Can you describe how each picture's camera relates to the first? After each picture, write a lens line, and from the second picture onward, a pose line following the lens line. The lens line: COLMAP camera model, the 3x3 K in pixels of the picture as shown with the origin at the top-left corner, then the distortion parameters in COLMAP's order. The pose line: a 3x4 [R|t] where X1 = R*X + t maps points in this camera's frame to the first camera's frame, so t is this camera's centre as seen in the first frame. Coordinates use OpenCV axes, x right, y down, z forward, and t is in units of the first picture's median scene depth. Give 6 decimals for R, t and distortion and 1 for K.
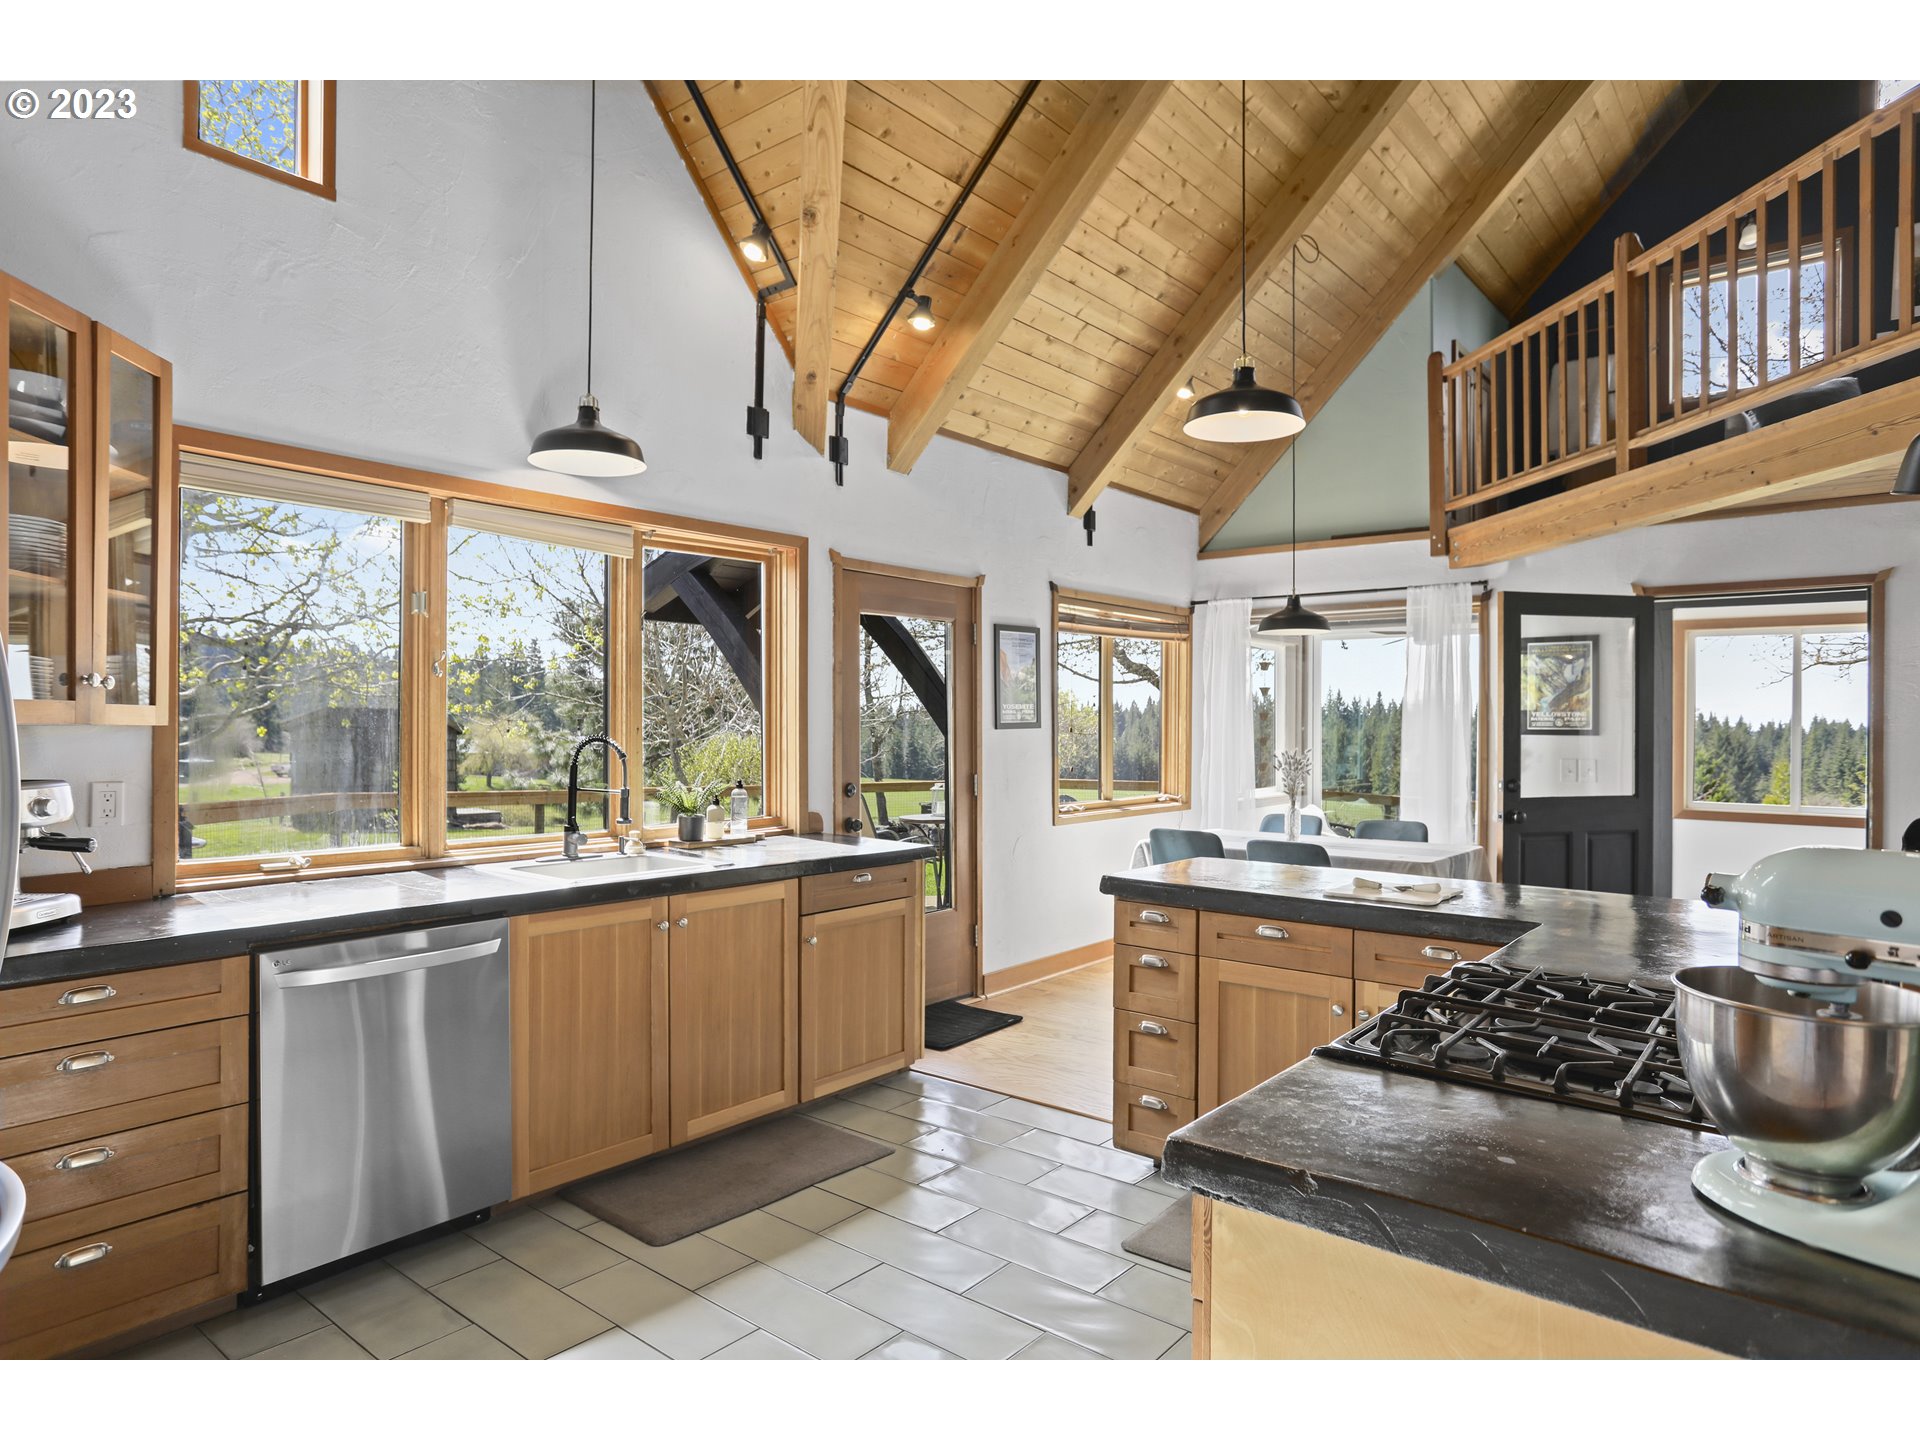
lens RADIAL K [[1130.9, 0, 960.0], [0, 1130.9, 720.0], [0, 0, 1]] dist [-0.035914, 0.000481]
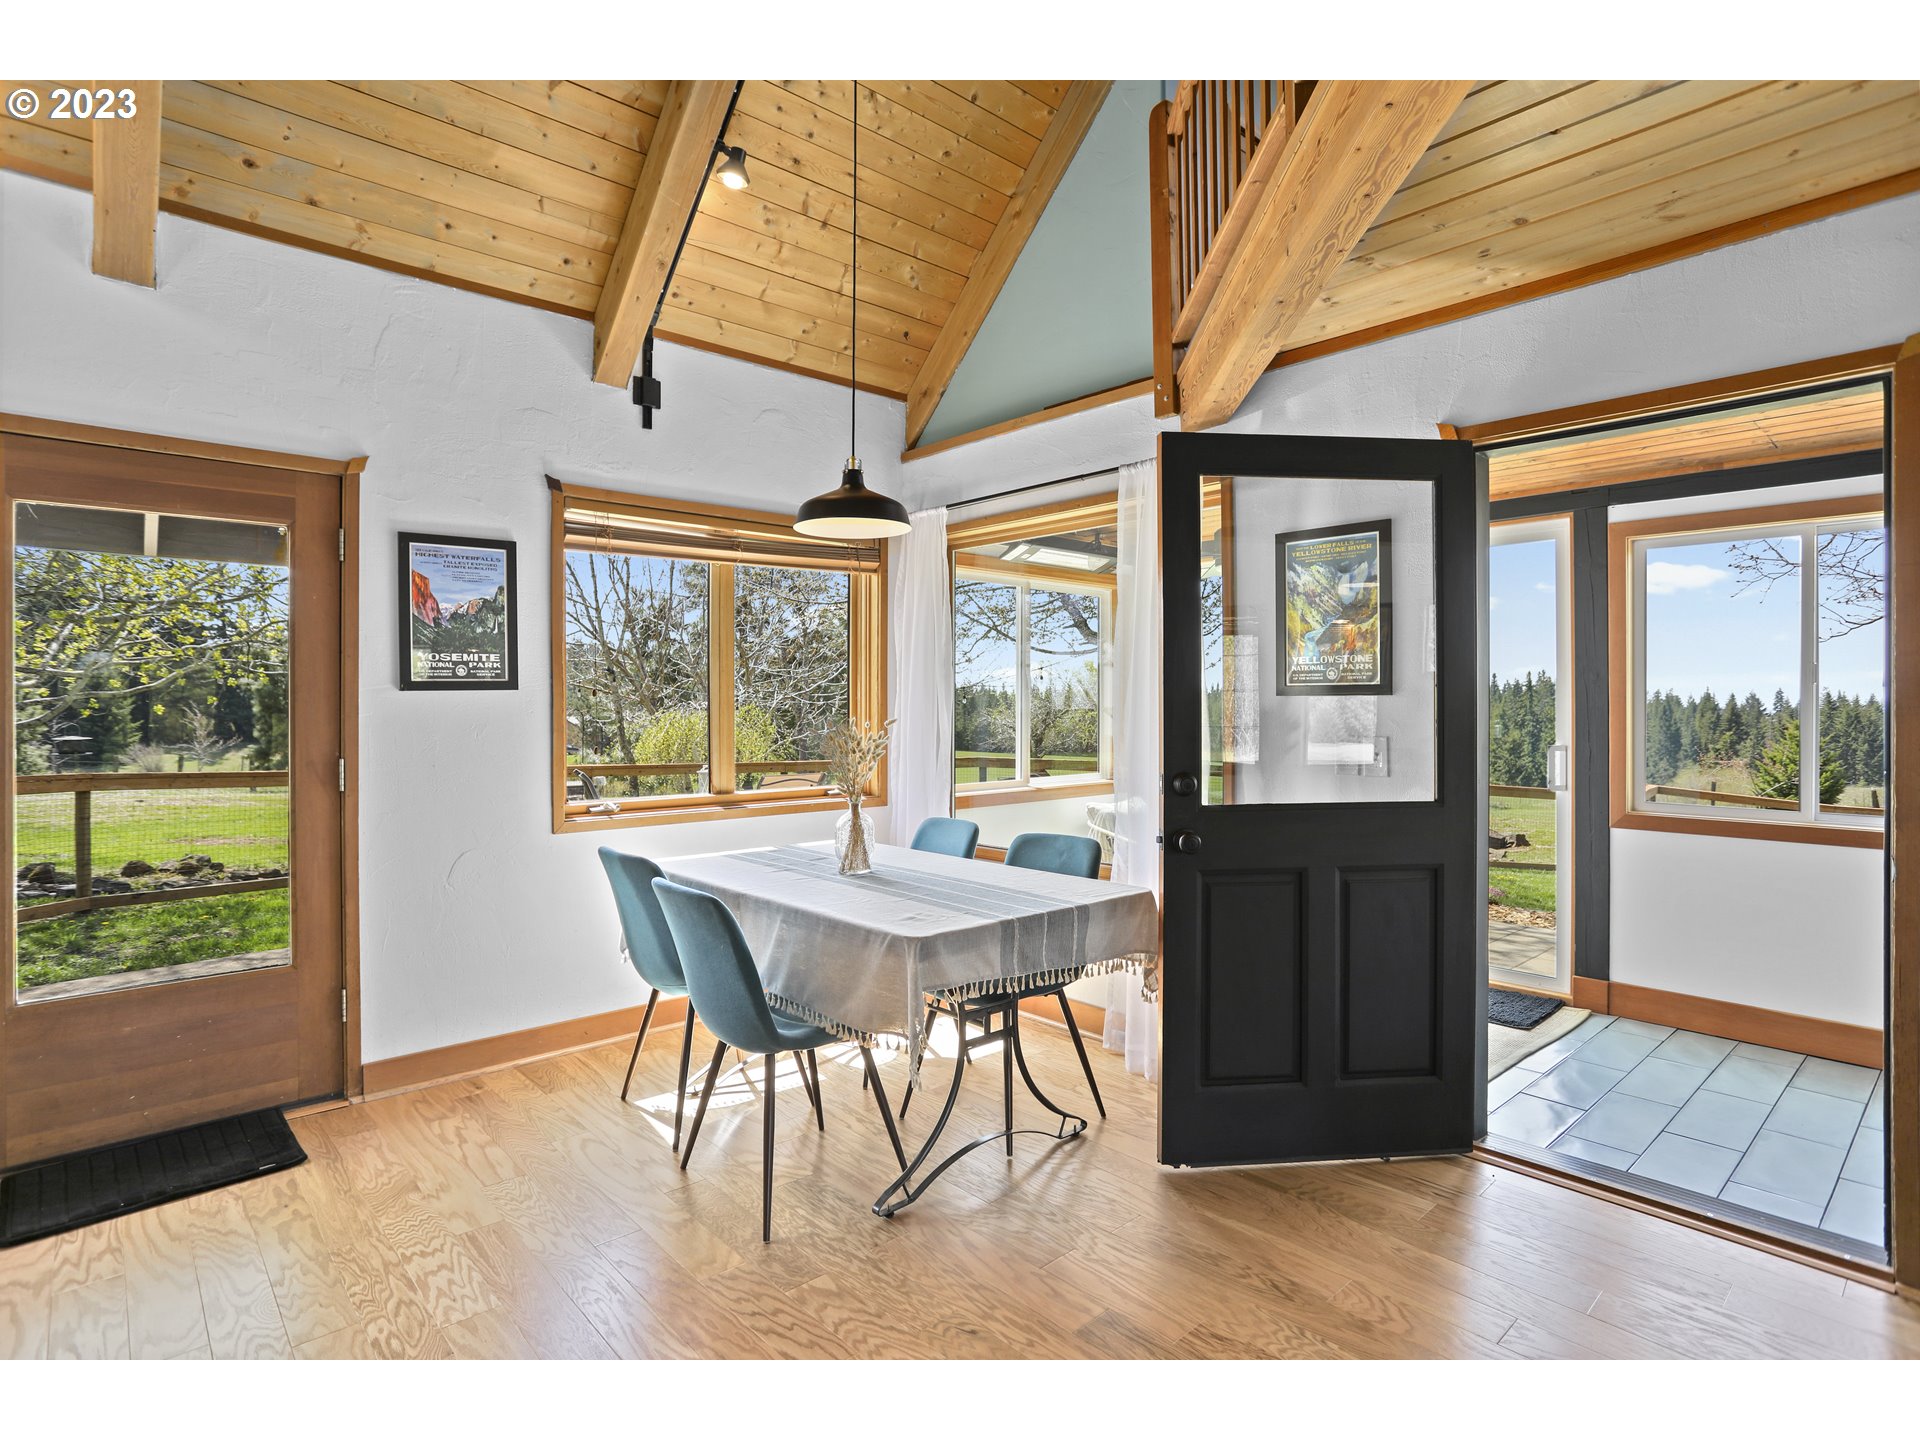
lens RADIAL K [[969.9, 0, 987.0], [0, 969.9, 714.7], [0, 0, 1]] dist [-0.085833, 0.059655]
pose [[0.989313, -0.004004, -0.145754, 0.421537], [0.005658, 0.999924, 0.010936, 0.016782], [0.145699, -0.011644, 0.989260, 0.465742]]
